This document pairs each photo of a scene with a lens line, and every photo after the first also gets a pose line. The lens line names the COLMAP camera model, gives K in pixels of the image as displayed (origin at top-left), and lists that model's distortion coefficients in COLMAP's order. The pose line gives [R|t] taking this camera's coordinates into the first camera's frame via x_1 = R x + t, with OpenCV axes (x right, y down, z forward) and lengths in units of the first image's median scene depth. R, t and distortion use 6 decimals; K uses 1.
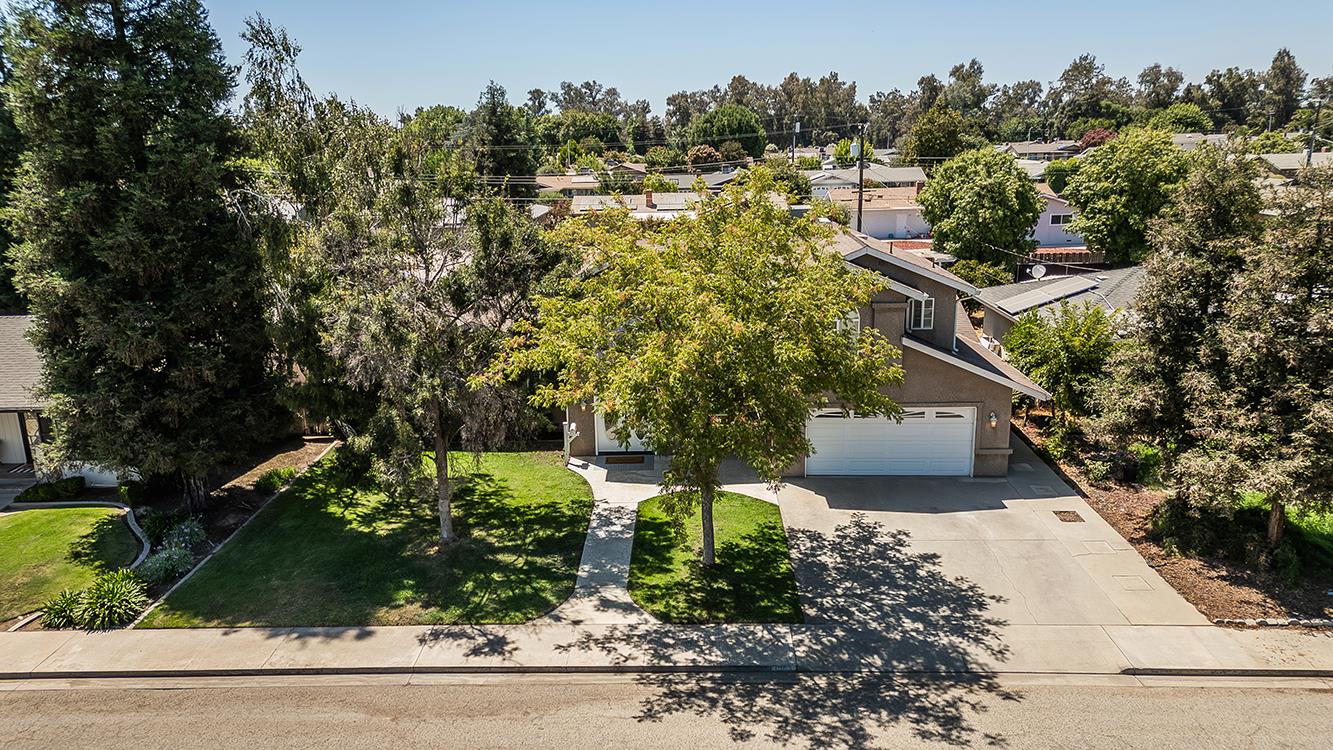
lens RADIAL K [[933.1, 0, 662.4], [0, 933.1, 373.2], [0, 0, 1]] dist [0.073075, -0.041256]
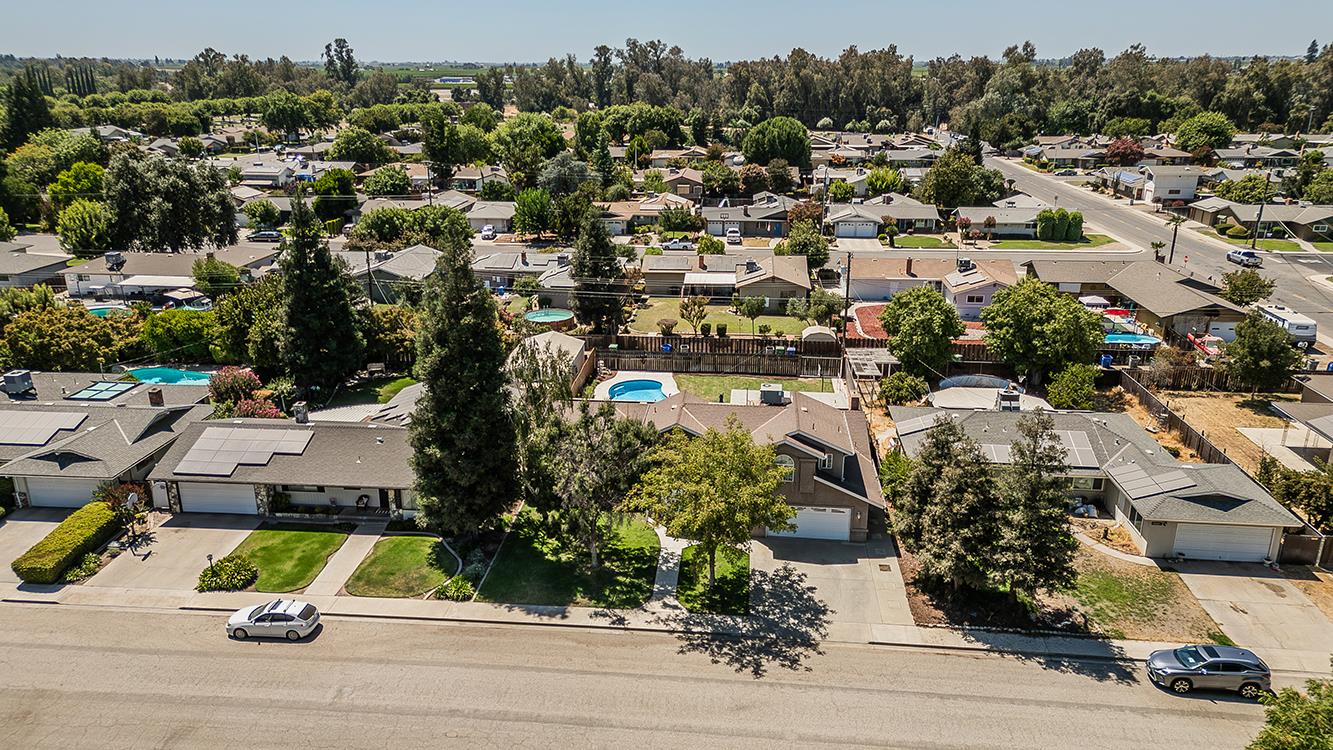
lens RADIAL K [[933.1, 0, 662.4], [0, 933.1, 373.2], [0, 0, 1]] dist [0.073075, -0.041256]
pose [[0.997724, 0.040498, -0.053921, 0.034345], [-0.036652, 0.996837, 0.070511, -0.496891], [0.056606, -0.068374, 0.996053, -1.301430]]
